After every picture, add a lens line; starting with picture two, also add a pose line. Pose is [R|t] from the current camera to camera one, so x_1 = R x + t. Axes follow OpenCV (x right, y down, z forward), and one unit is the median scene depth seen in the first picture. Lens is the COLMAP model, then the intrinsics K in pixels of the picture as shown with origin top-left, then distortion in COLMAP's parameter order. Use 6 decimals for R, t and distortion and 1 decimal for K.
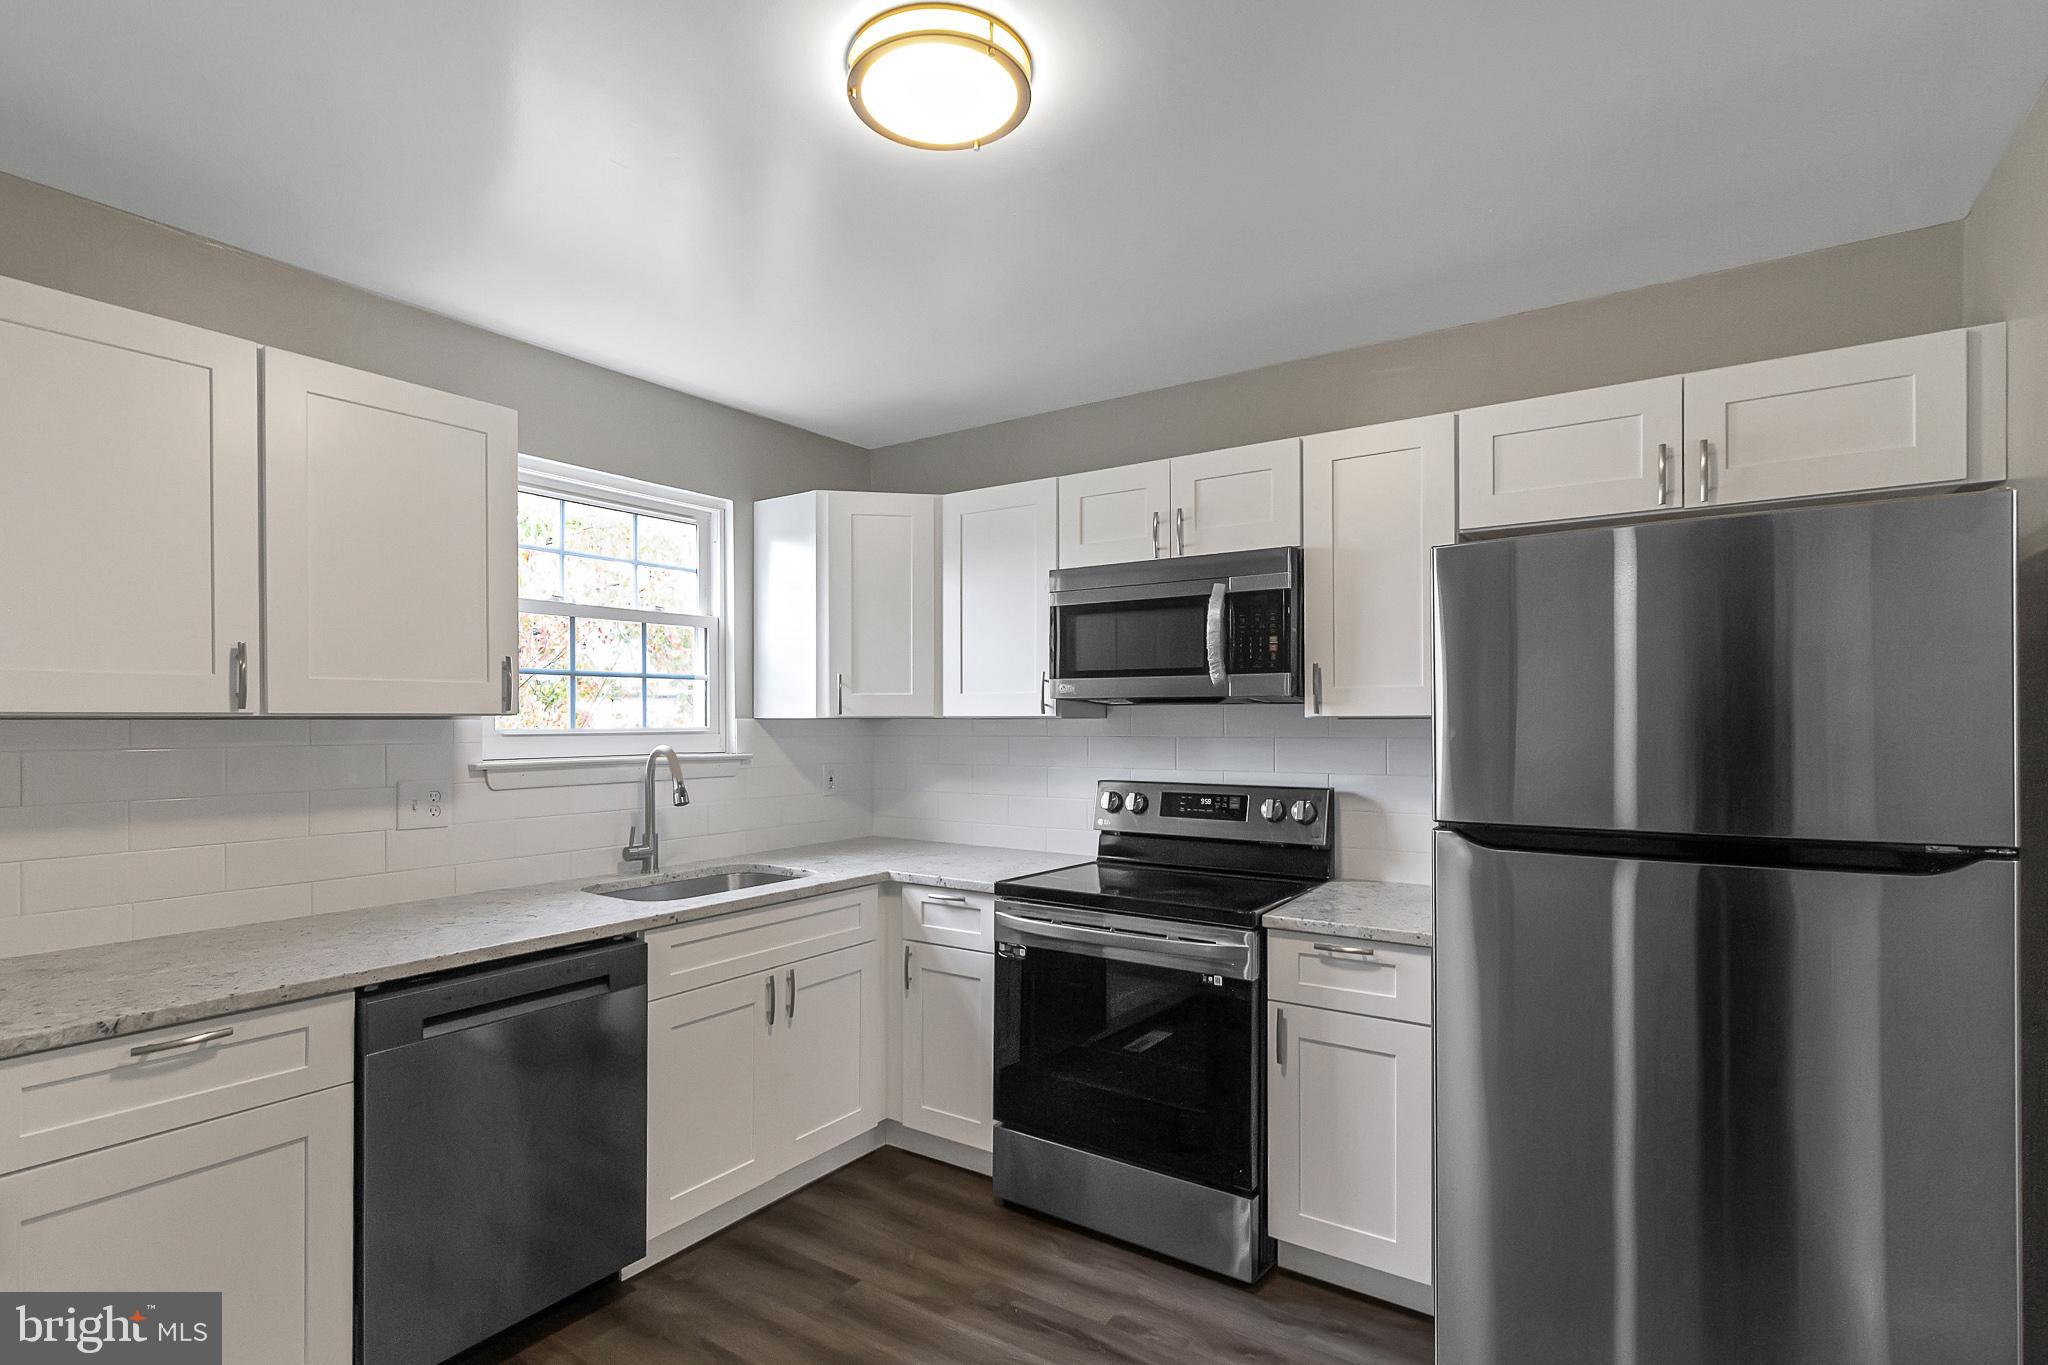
lens RADIAL K [[1011.6, 0, 1026.7], [0, 1011.6, 724.9], [0, 0, 1]] dist [0.000547, 0.000105]
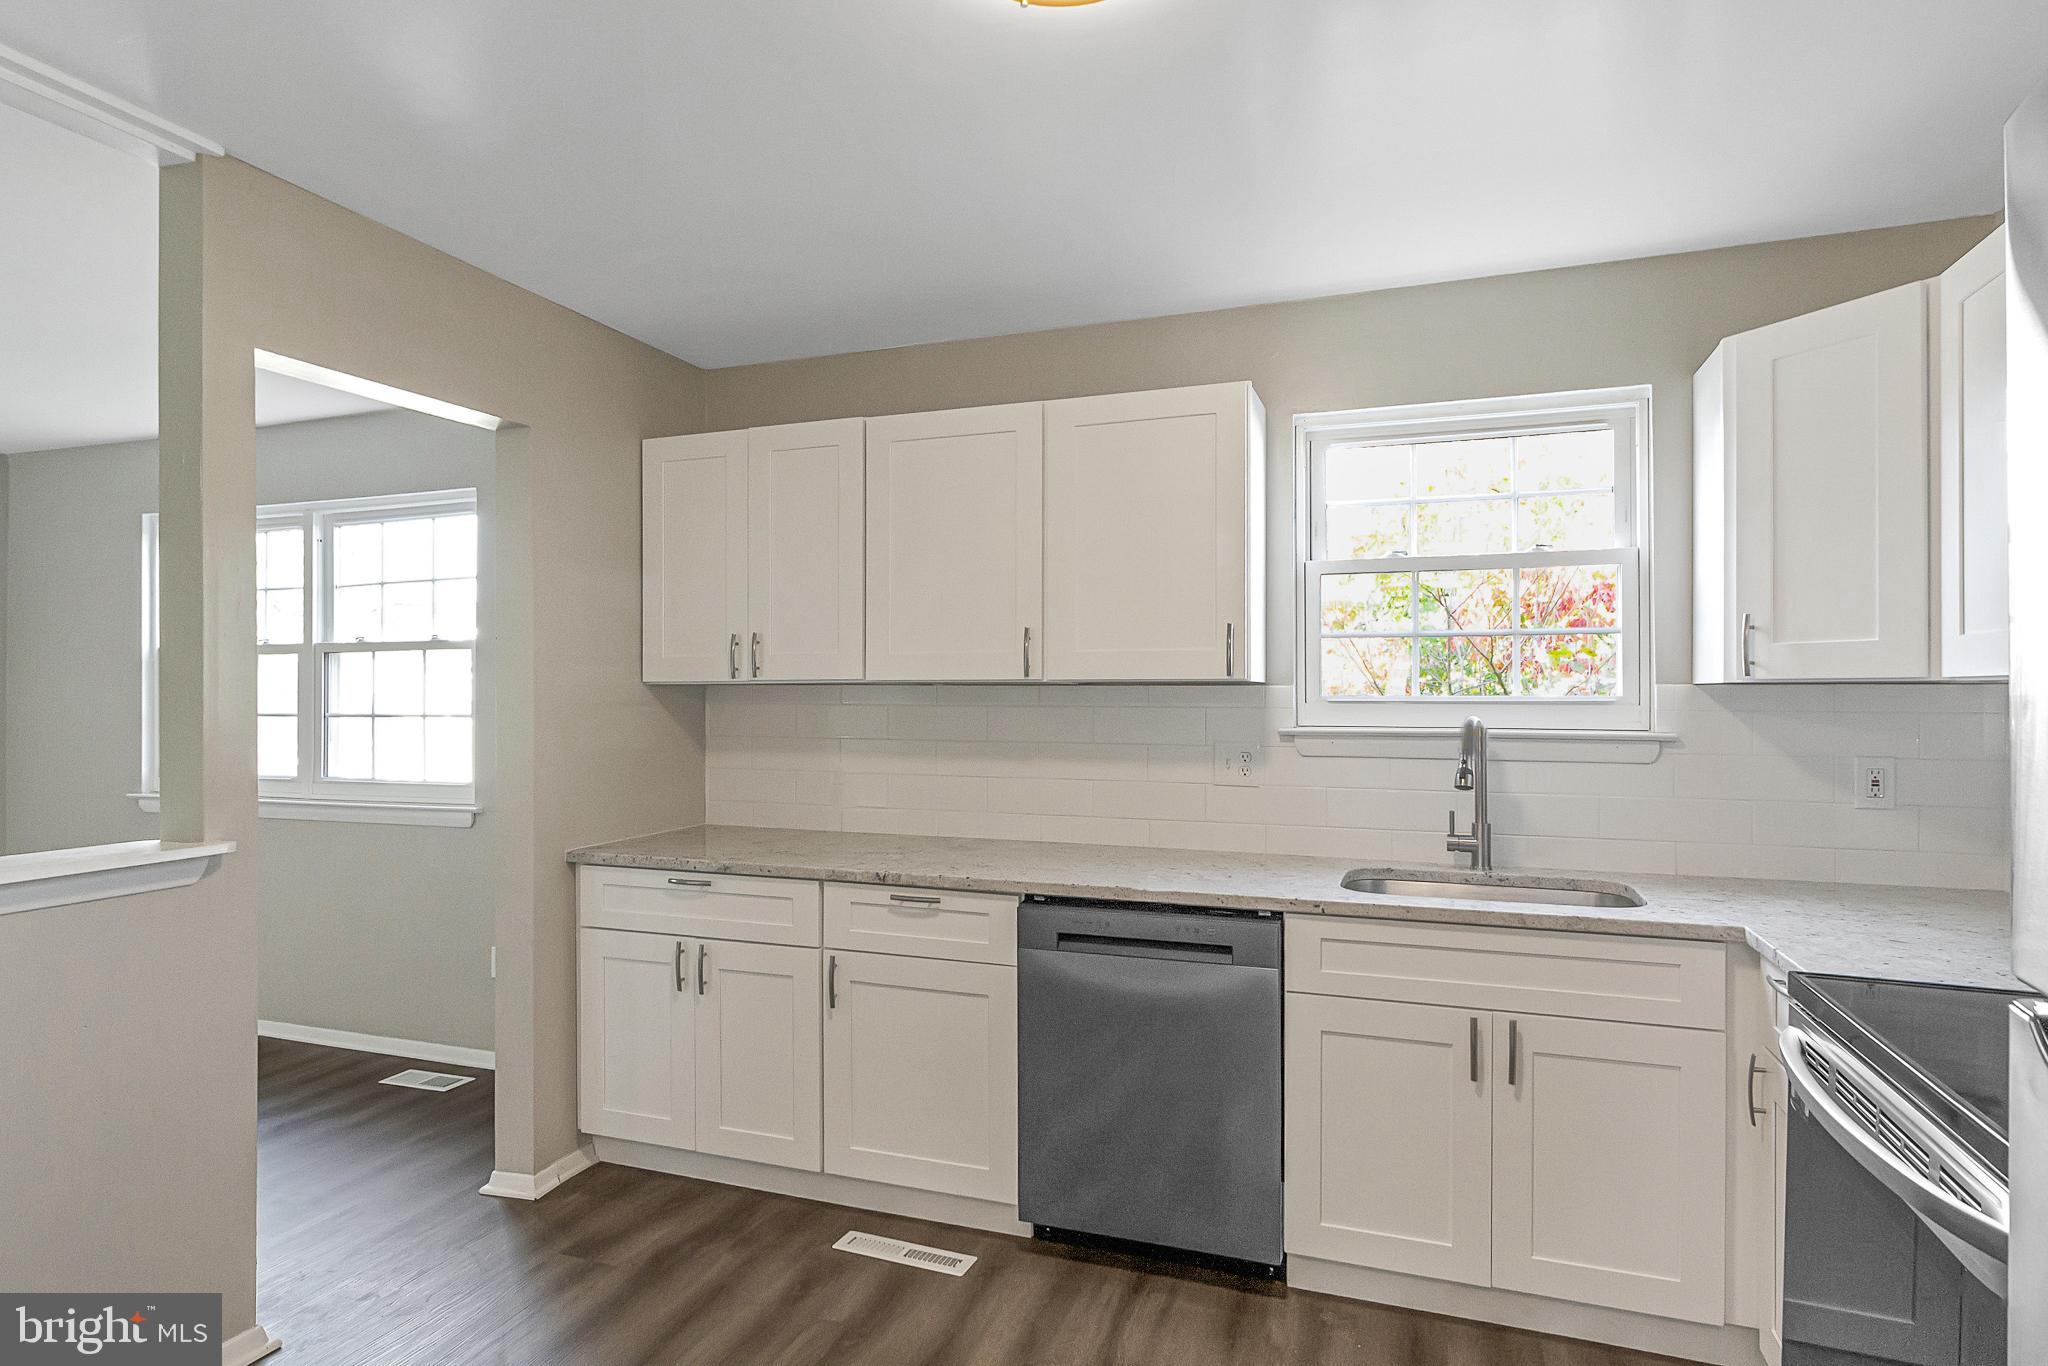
lens RADIAL K [[1134.9, 0, 952.8], [0, 1134.9, 693.7], [0, 0, 1]] dist [0.001259, 0.000184]
pose [[0.212847, 0.003672, -0.977079, 0.450696], [-0.007755, 0.999968, 0.002069, 0.003259], [0.977055, 0.007137, 0.212869, 0.383326]]
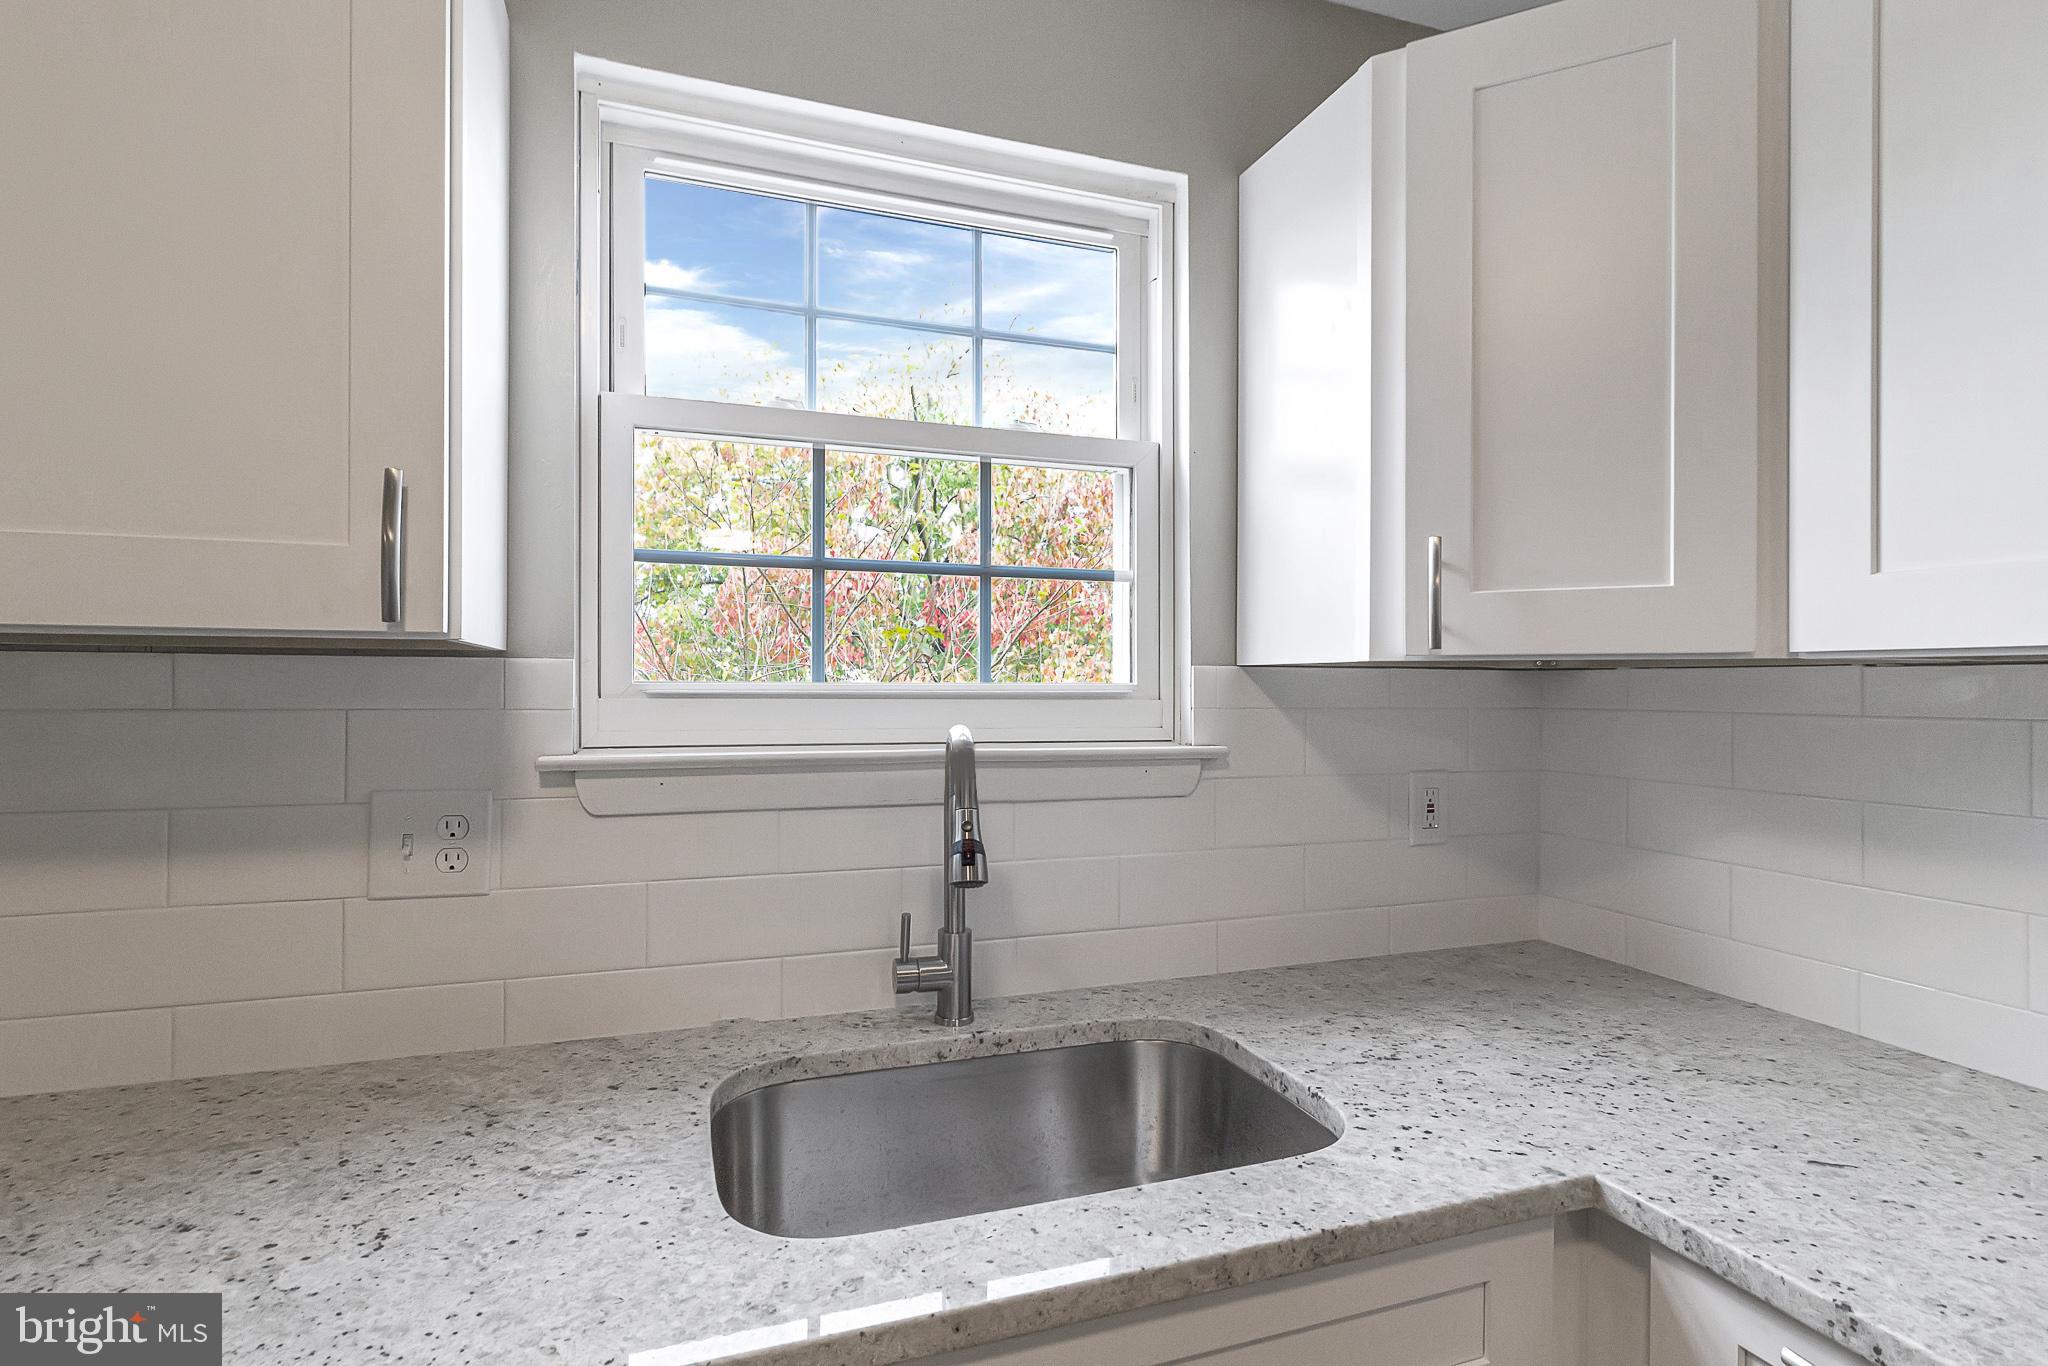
lens RADIAL K [[1013.5, 0, 1010.1], [0, 1013.5, 683.5], [0, 0, 1]] dist [0.004530, 0.000313]
pose [[0.806623, 0.004692, -0.591048, -0.102146], [-0.010738, 0.999920, -0.006716, 0.006257], [0.590969, 0.011764, 0.806609, 0.676499]]
